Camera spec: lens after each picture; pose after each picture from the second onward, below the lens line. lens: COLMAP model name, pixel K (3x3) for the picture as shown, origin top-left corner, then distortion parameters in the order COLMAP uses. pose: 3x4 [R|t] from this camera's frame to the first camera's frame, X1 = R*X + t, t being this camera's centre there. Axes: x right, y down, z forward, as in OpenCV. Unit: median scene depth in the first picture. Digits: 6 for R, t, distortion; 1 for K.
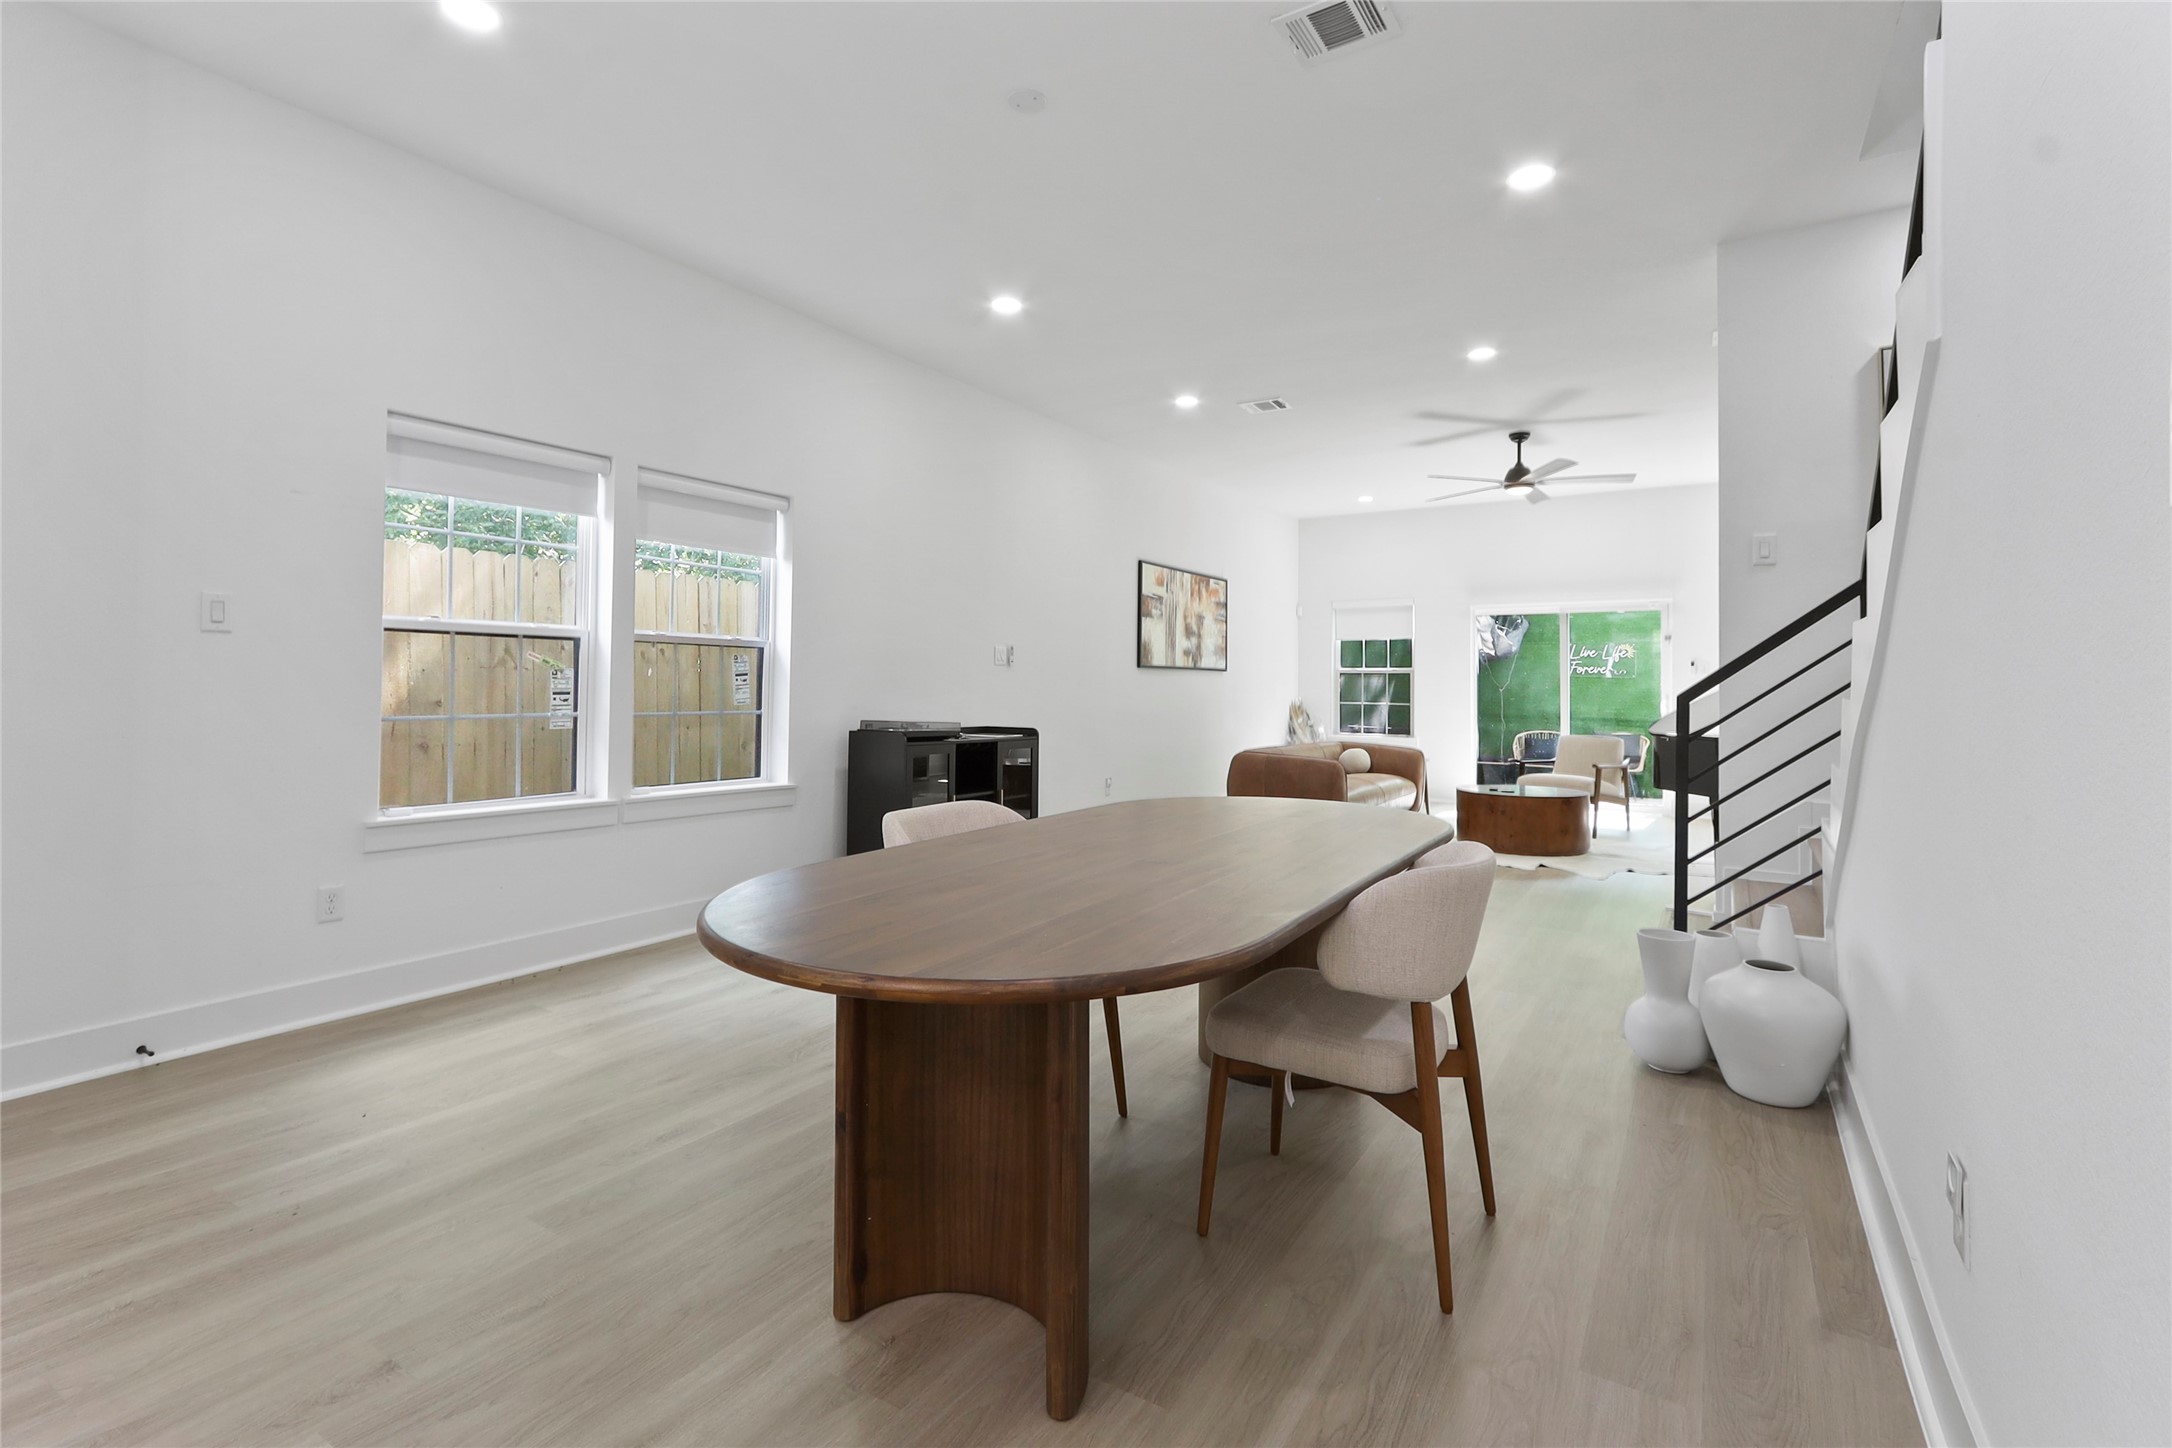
lens RADIAL K [[1069.8, 0, 1053.5], [0, 1069.8, 657.9], [0, 0, 1]] dist [0.000961, 0.000093]
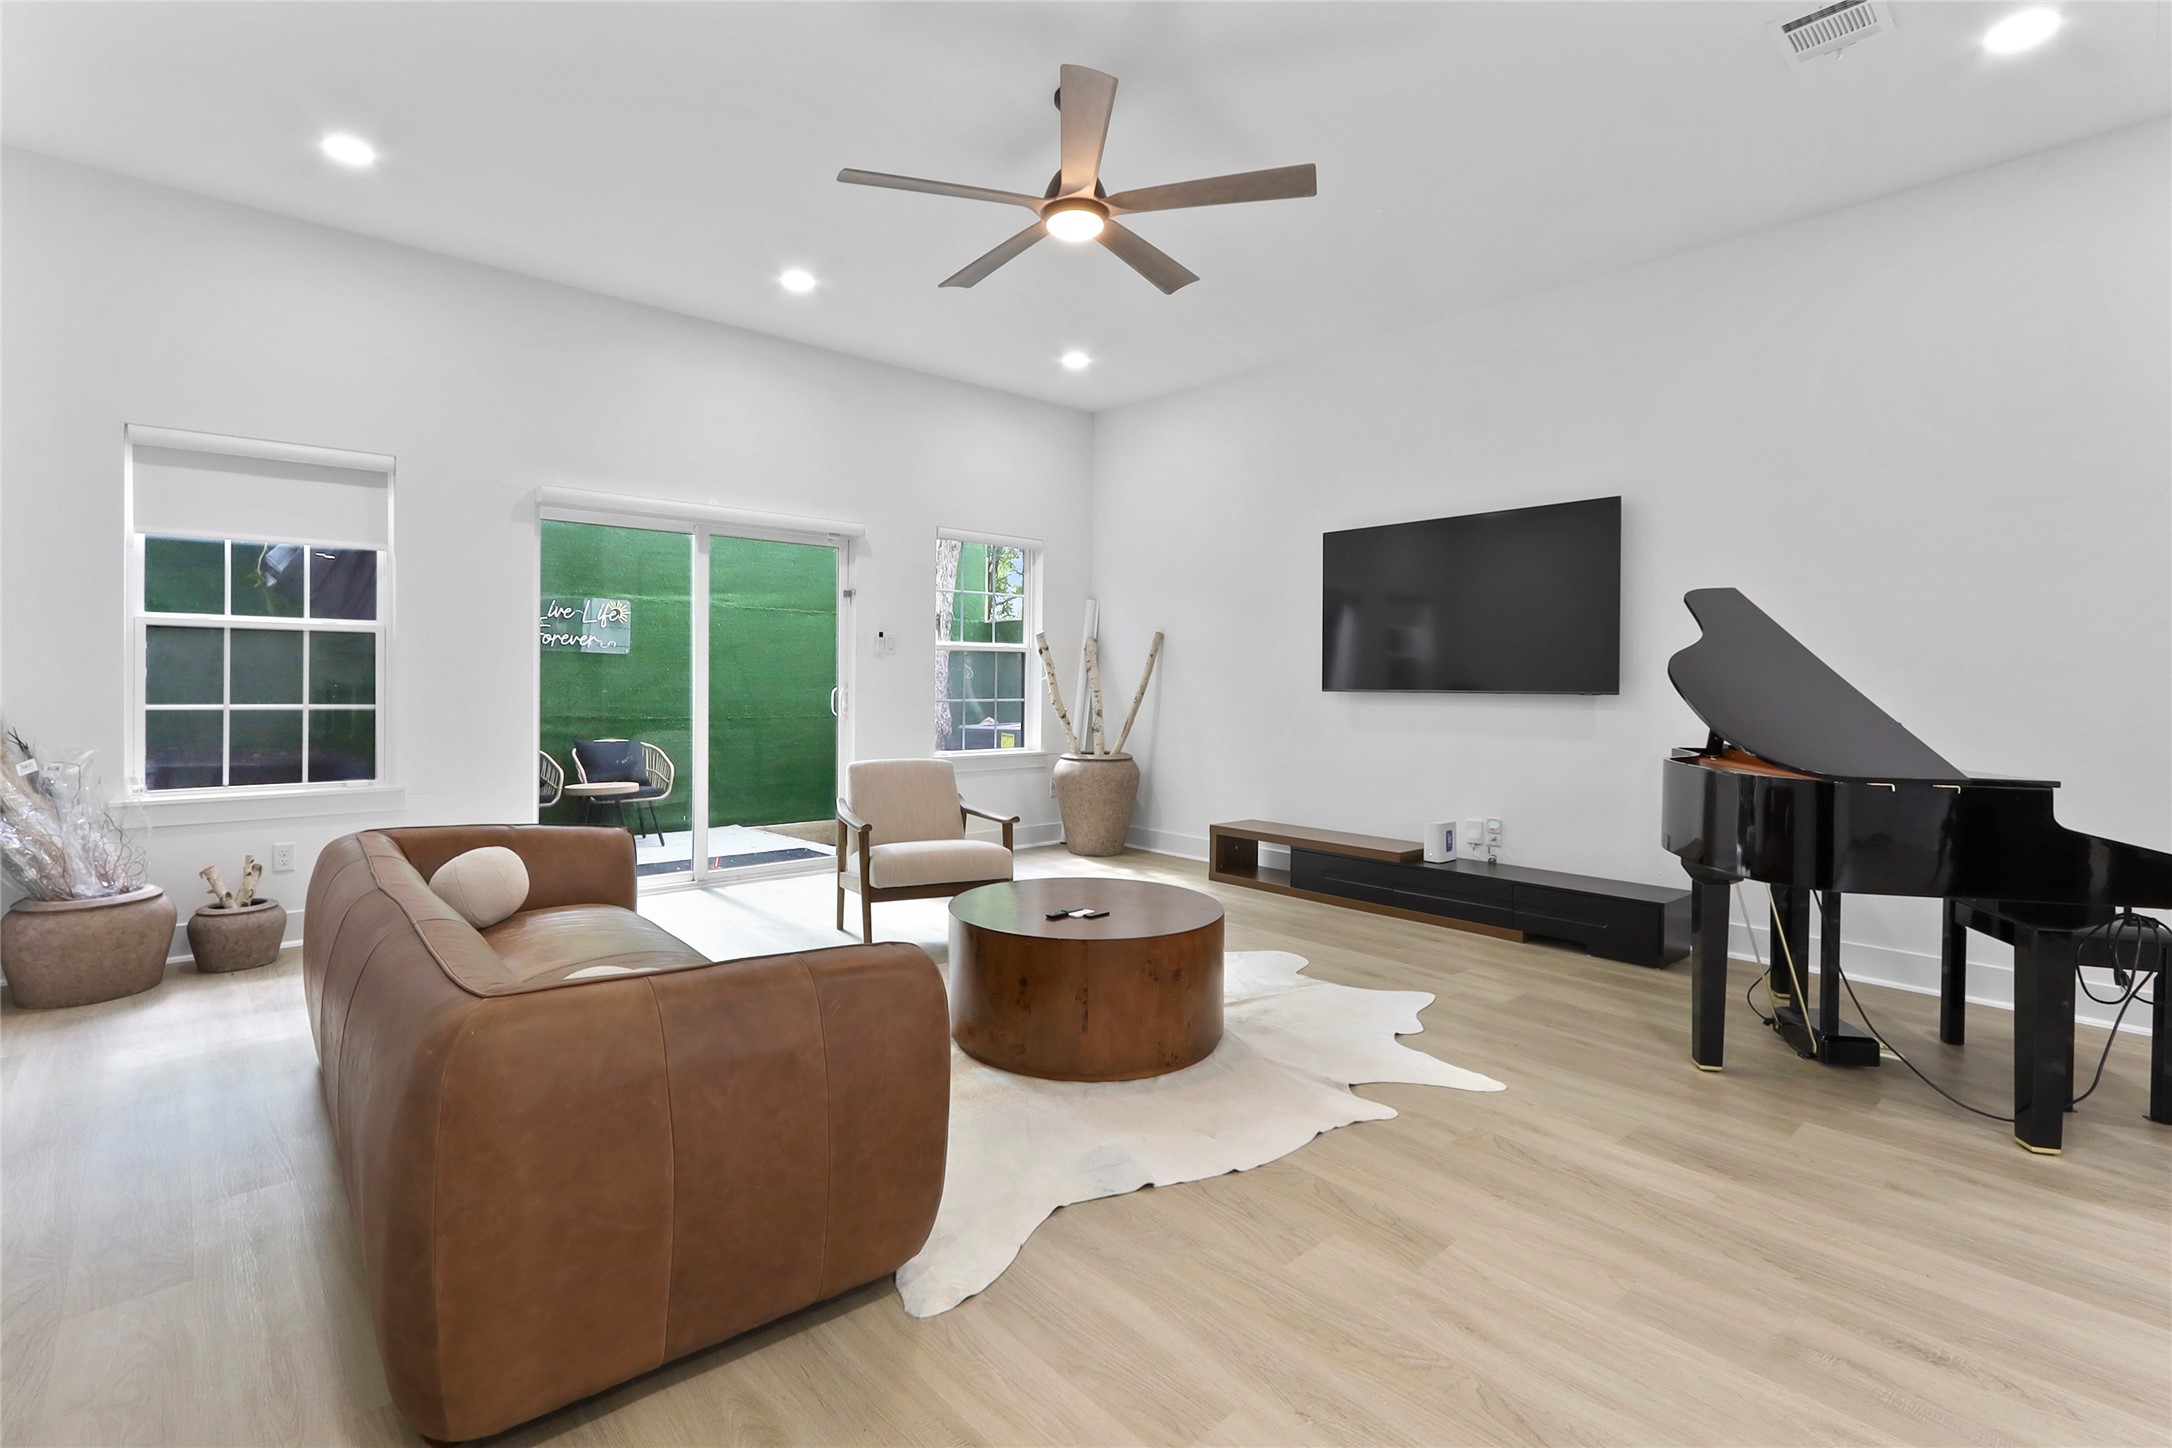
lens RADIAL K [[1021.7, 0, 1074.1], [0, 1021.7, 678.9], [0, 0, 1]] dist [0.003468, 0.000586]
pose [[0.268680, -0.005566, 0.963213, 0.020096], [-0.033831, 0.999312, 0.015212, 0.019079], [-0.962635, -0.036674, 0.268307, 0.708742]]
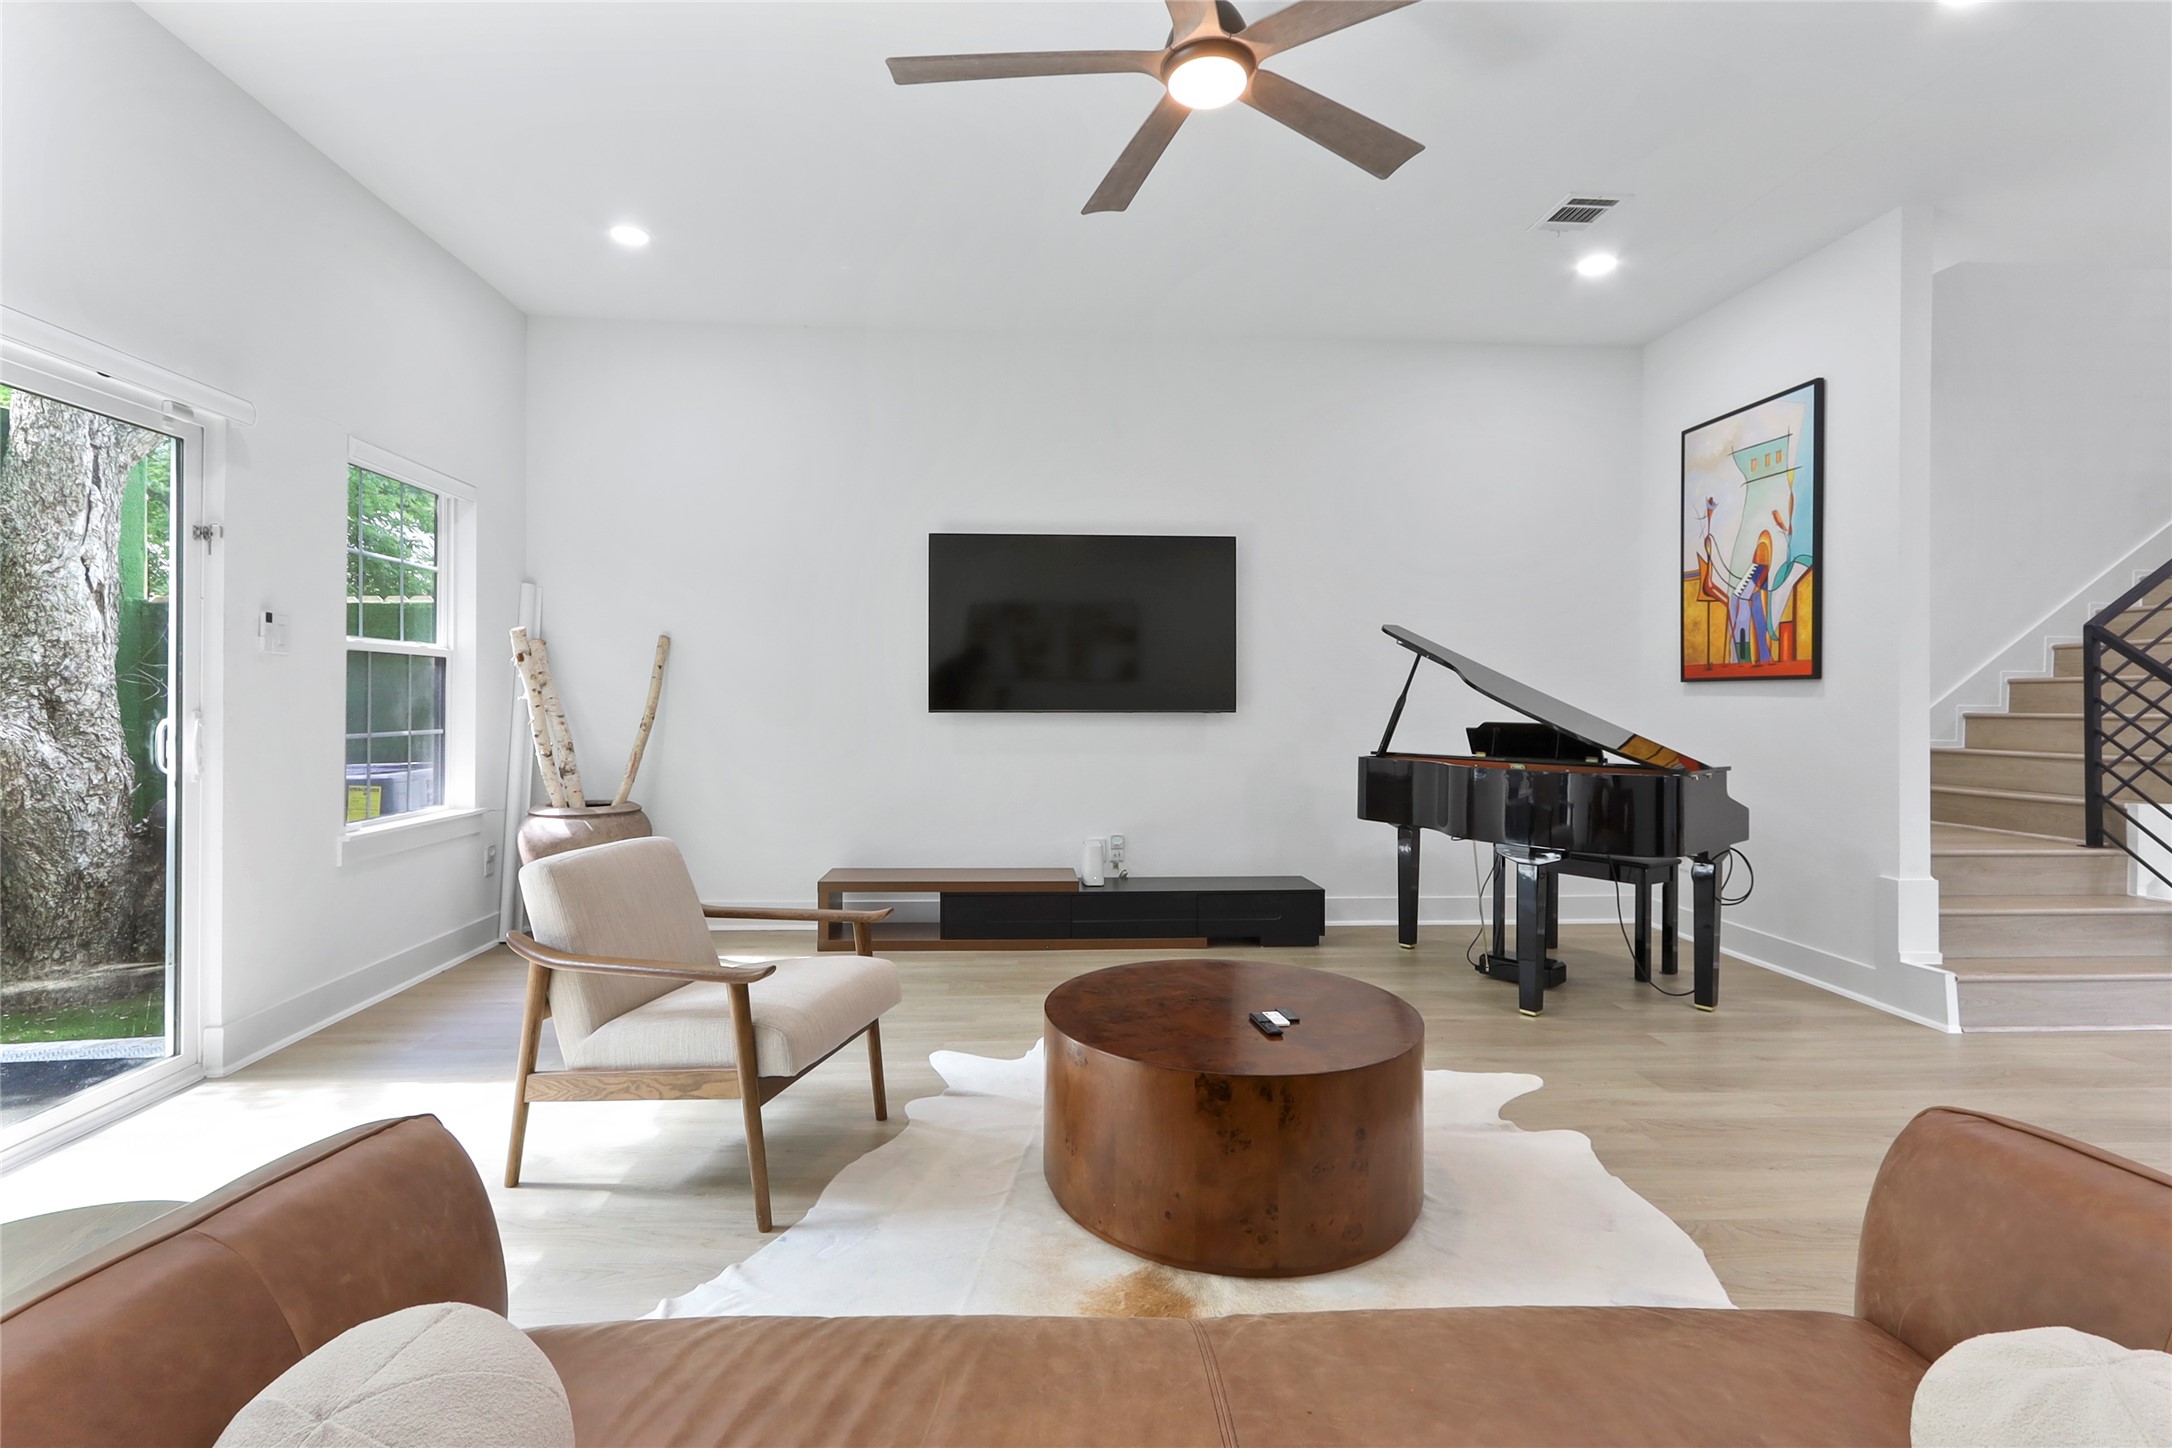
lens RADIAL K [[995.5, 0, 1075.4], [0, 995.5, 697.5], [0, 0, 1]] dist [-0.000262, 0.000134]
pose [[-0.593137, -0.007944, 0.805062, 0.174364], [-0.032681, 0.999365, -0.014216, 0.027690], [-0.804438, -0.034742, -0.593020, 0.971998]]
